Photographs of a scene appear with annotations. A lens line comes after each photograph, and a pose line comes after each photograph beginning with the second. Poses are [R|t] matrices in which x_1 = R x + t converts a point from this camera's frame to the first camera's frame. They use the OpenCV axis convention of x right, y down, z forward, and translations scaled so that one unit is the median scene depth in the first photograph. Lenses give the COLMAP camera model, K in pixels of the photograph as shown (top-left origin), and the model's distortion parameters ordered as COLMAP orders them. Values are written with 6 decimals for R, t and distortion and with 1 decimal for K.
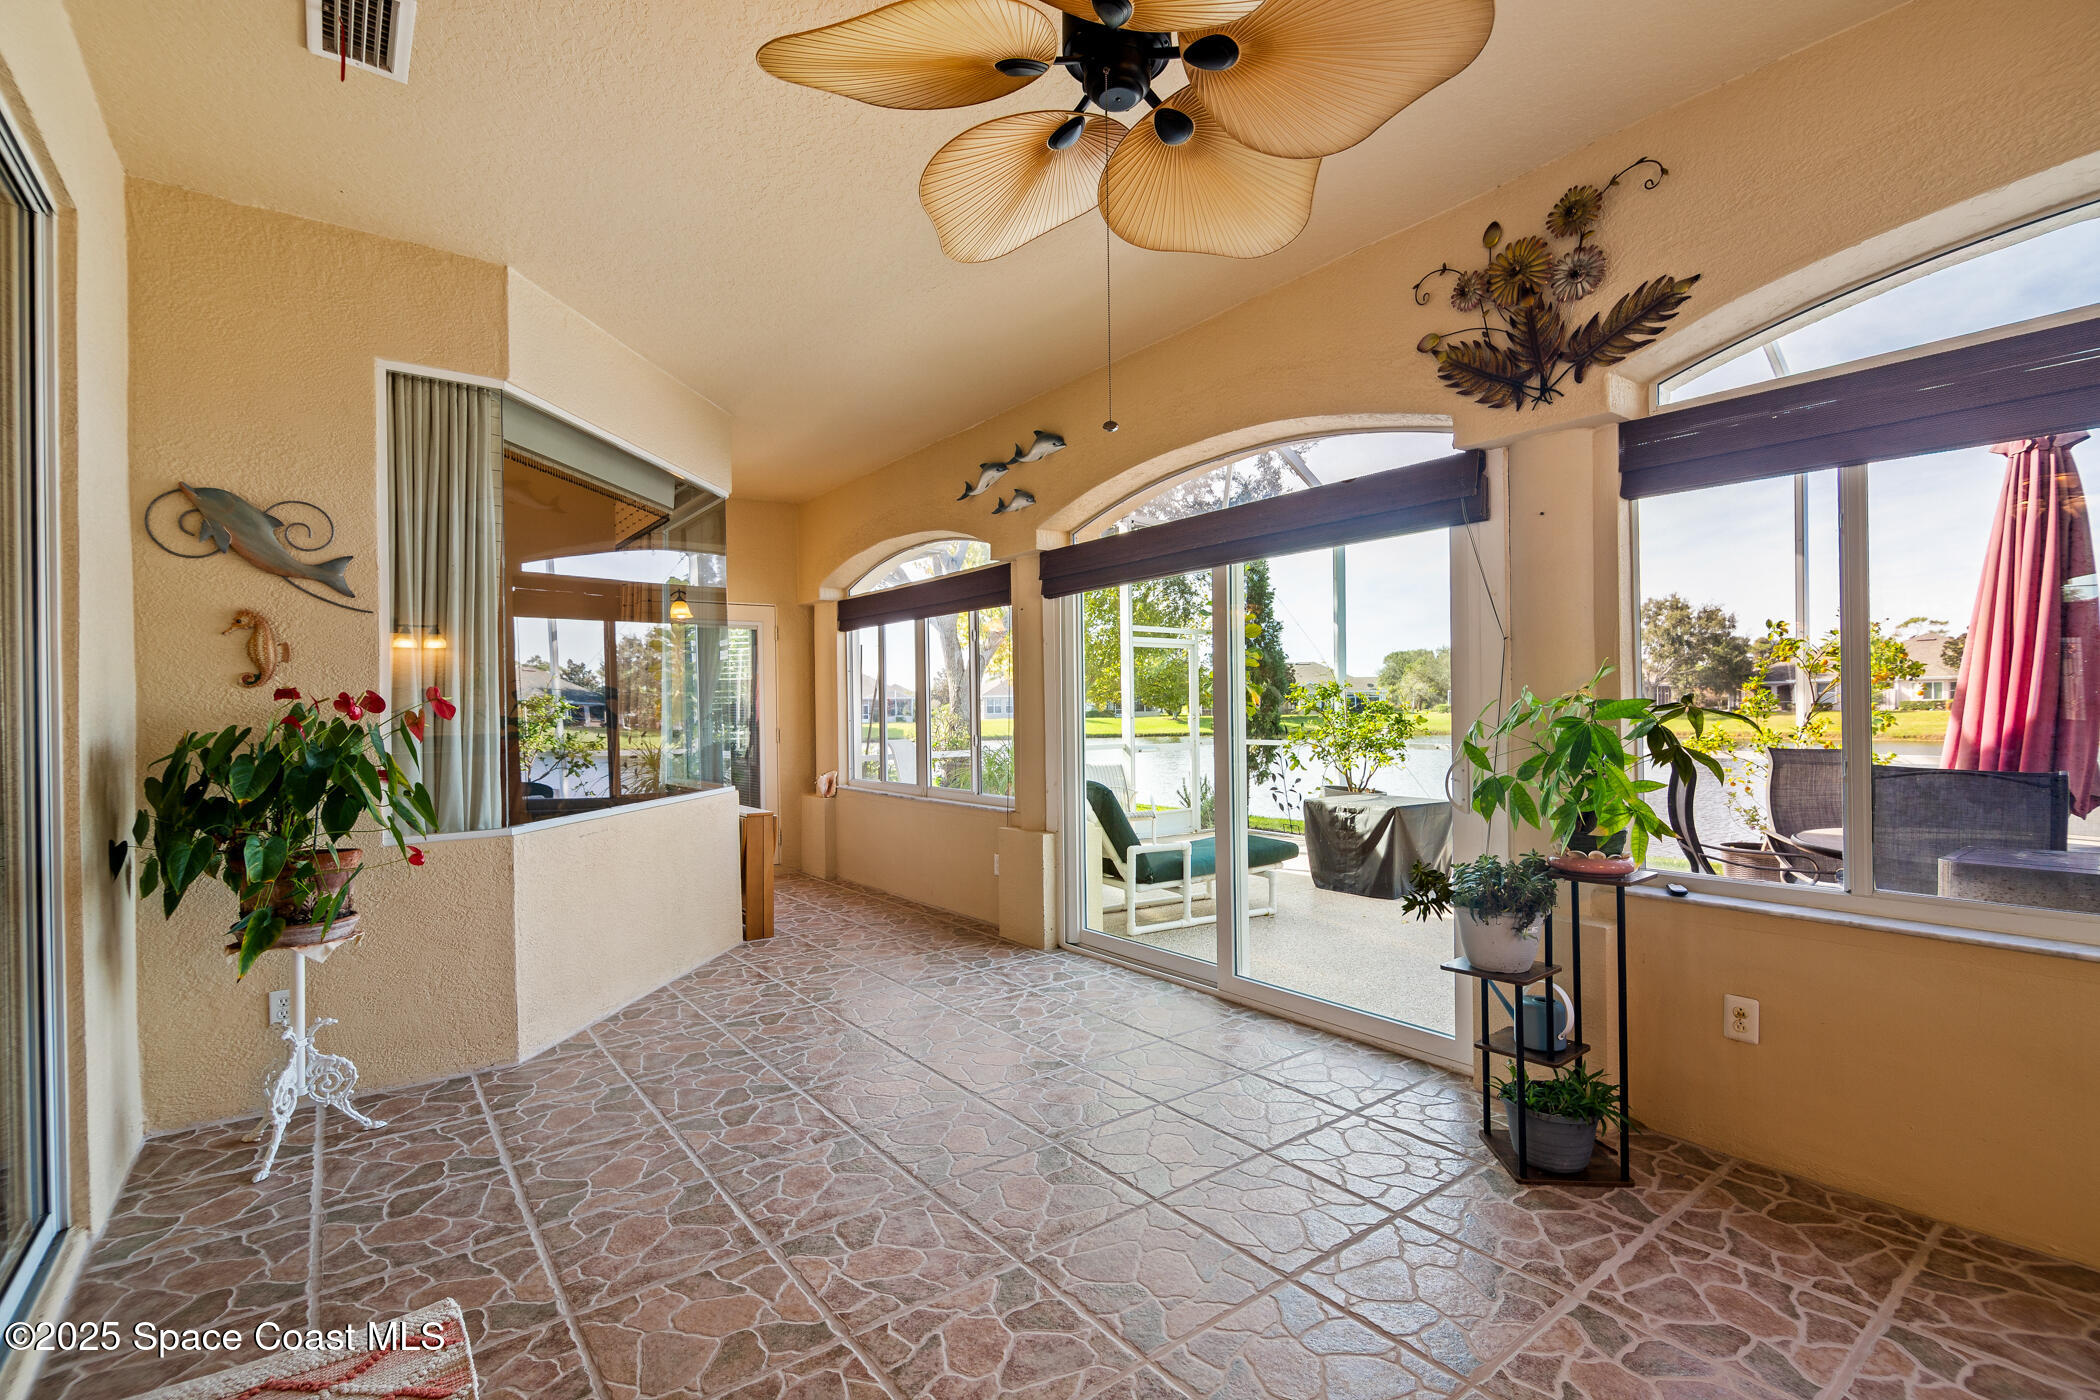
lens RADIAL K [[933.4, 0, 1067.0], [0, 933.4, 699.6], [0, 0, 1]] dist [-0.001804, -0.000857]
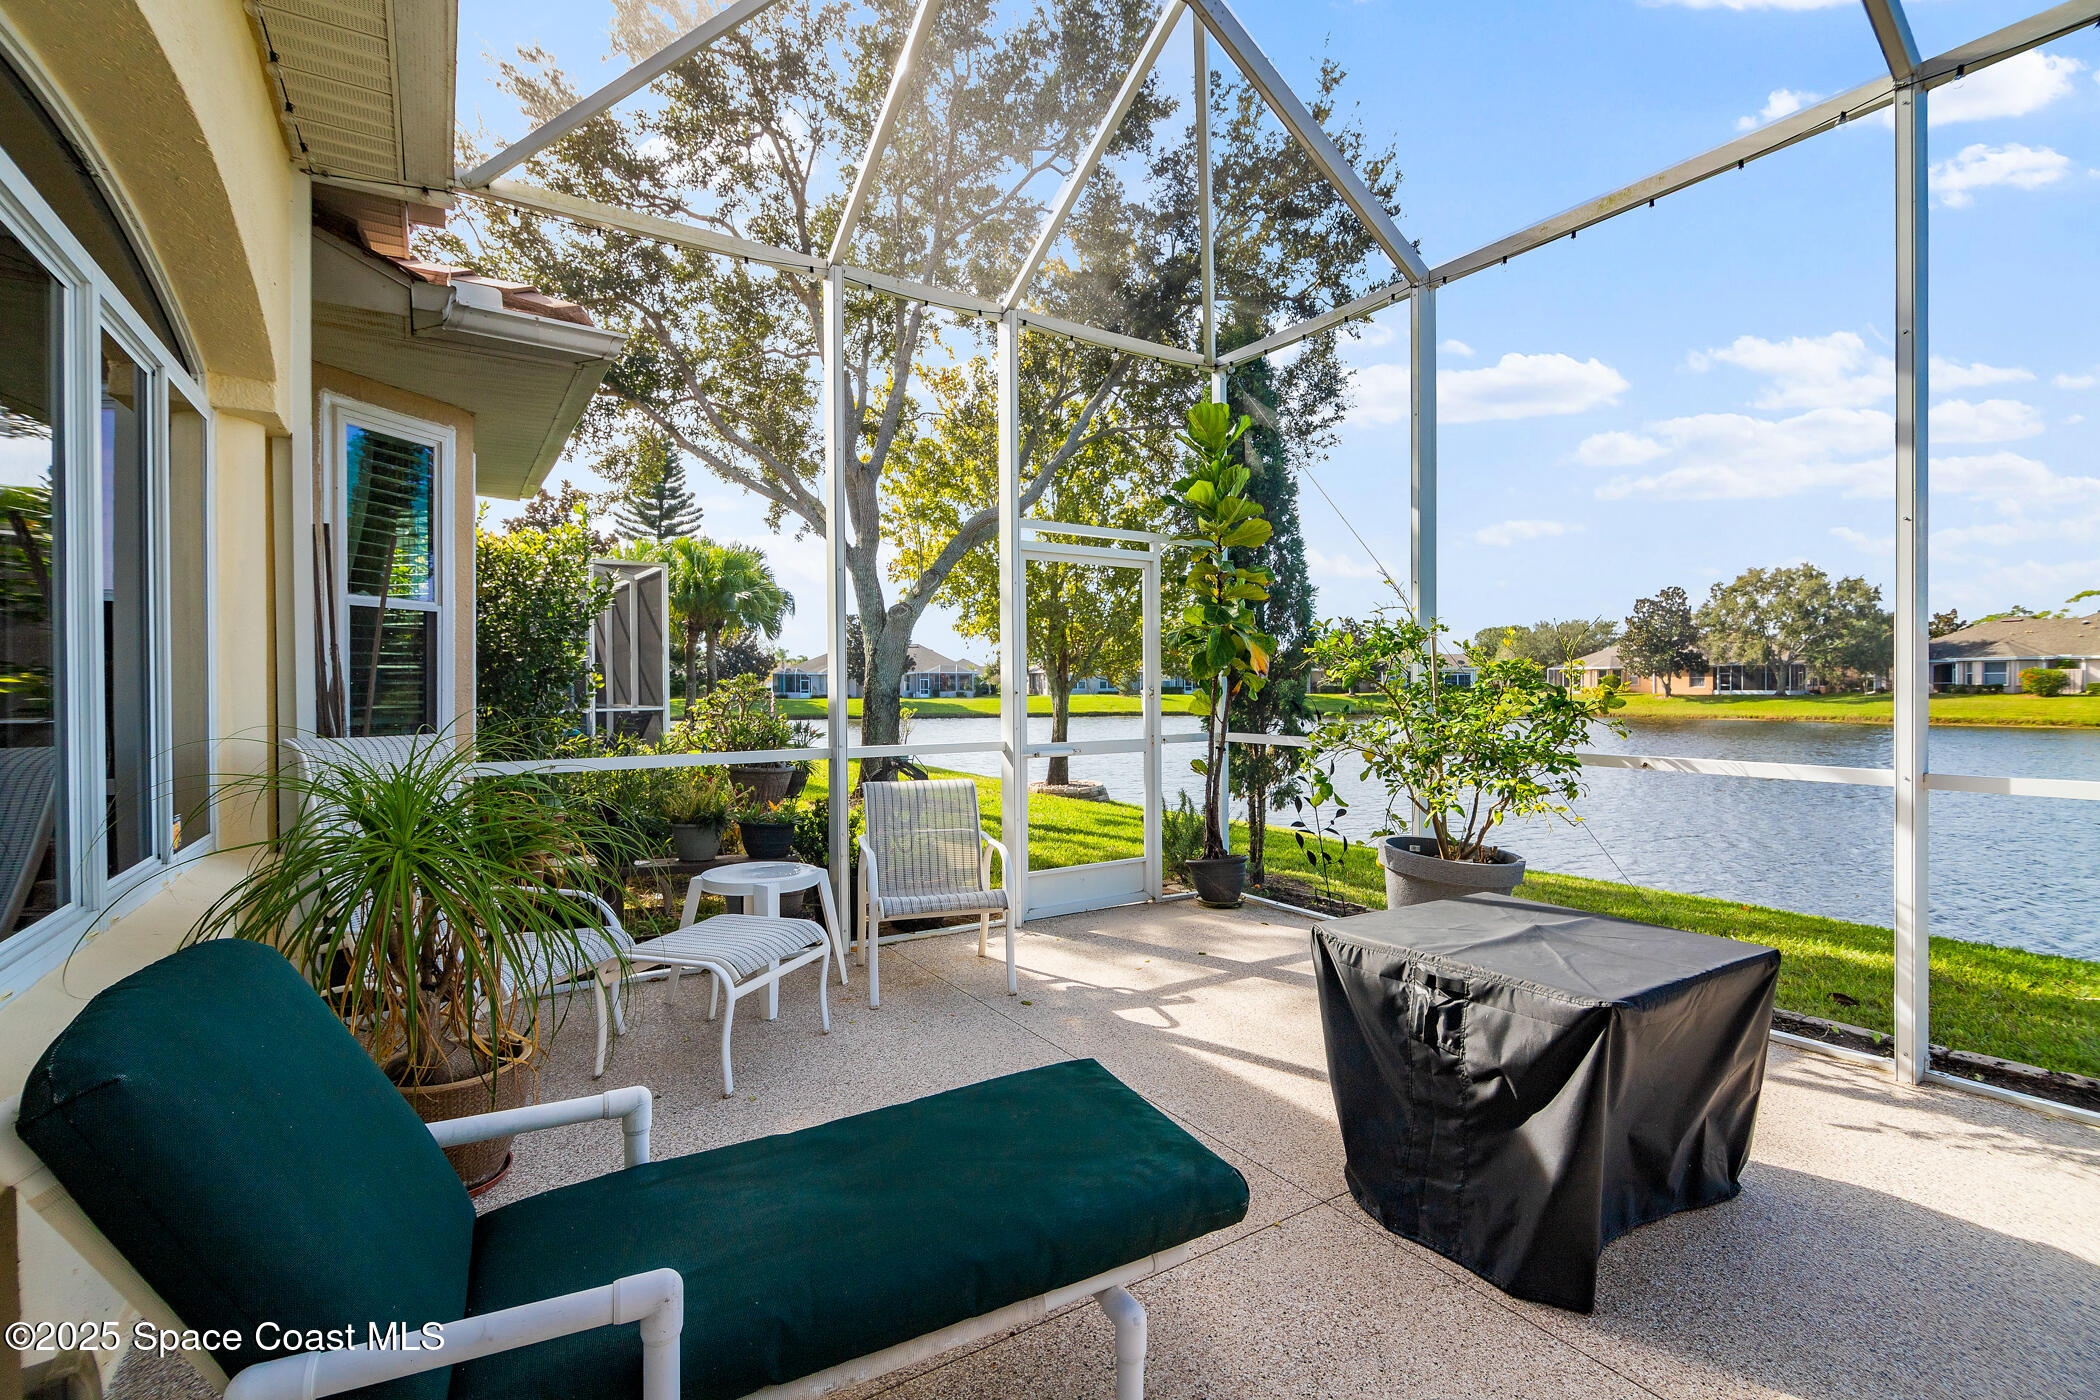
lens RADIAL K [[930.4, 0, 1046.6], [0, 930.4, 680.2], [0, 0, 1]] dist [-0.012869, 0.000356]
pose [[0.994515, 0.007386, -0.104338, 0.140739], [-0.006849, 0.999961, 0.005503, 0.009477], [0.104374, -0.004759, 0.994527, 0.472707]]
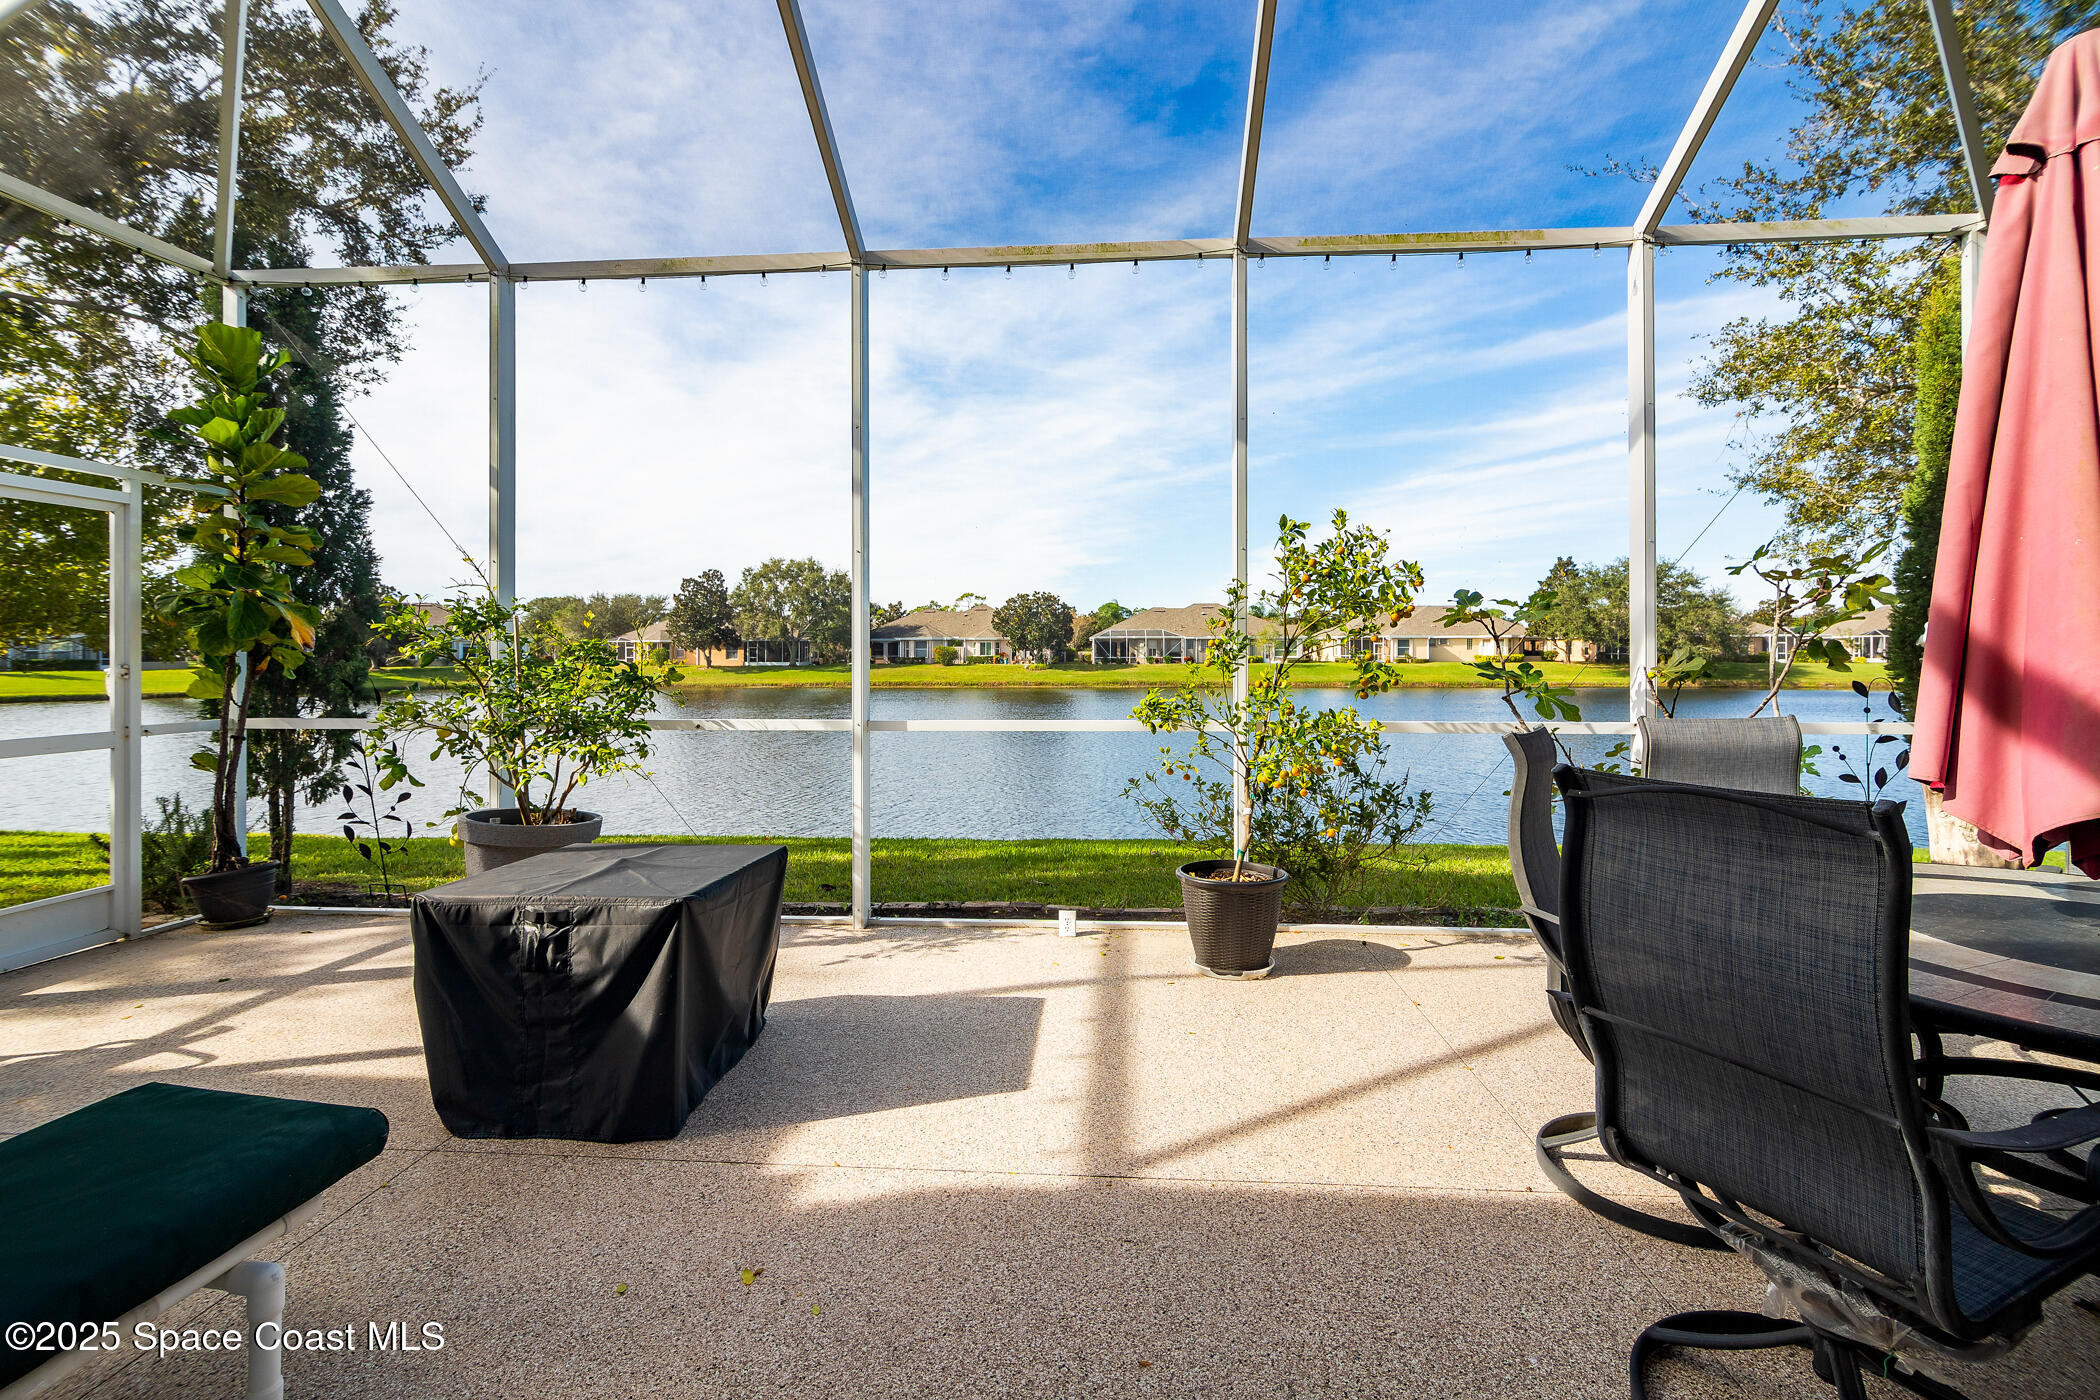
lens RADIAL K [[948.2, 0, 1054.2], [0, 948.2, 680.8], [0, 0, 1]] dist [-0.006203, -0.000196]
pose [[0.670252, -0.009401, 0.742074, 0.109254], [-0.013759, 0.999591, 0.025090, 0.006898], [-0.742006, -0.027026, 0.669848, 0.418220]]
